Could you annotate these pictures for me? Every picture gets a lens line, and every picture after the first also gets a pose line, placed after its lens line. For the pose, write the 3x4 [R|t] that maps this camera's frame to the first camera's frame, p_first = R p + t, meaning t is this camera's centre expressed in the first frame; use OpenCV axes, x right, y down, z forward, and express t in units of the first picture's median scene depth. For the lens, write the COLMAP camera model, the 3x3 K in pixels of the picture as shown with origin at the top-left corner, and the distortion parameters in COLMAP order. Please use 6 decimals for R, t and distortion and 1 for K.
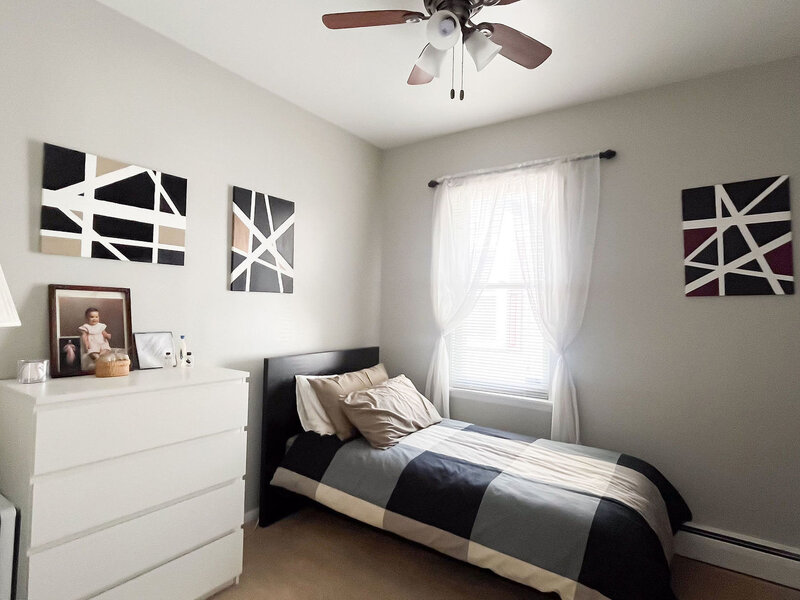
lens RADIAL K [[446.7, 0, 400.0], [0, 446.7, 300.0], [0, 0, 1]] dist [0.001203, 0.000140]
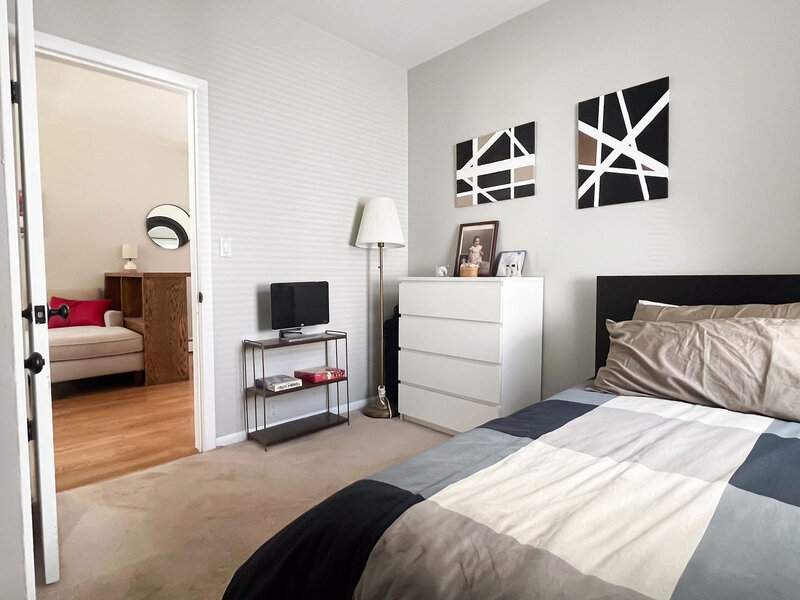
lens RADIAL K [[446.7, 0, 400.0], [0, 446.7, 300.0], [0, 0, 1]] dist [0.001203, 0.000140]
pose [[-0.200518, 0.031509, -0.979183, 0.826126], [0.024822, 0.999325, 0.027075, 0.174416], [0.979375, -0.018876, -0.201165, 0.940199]]
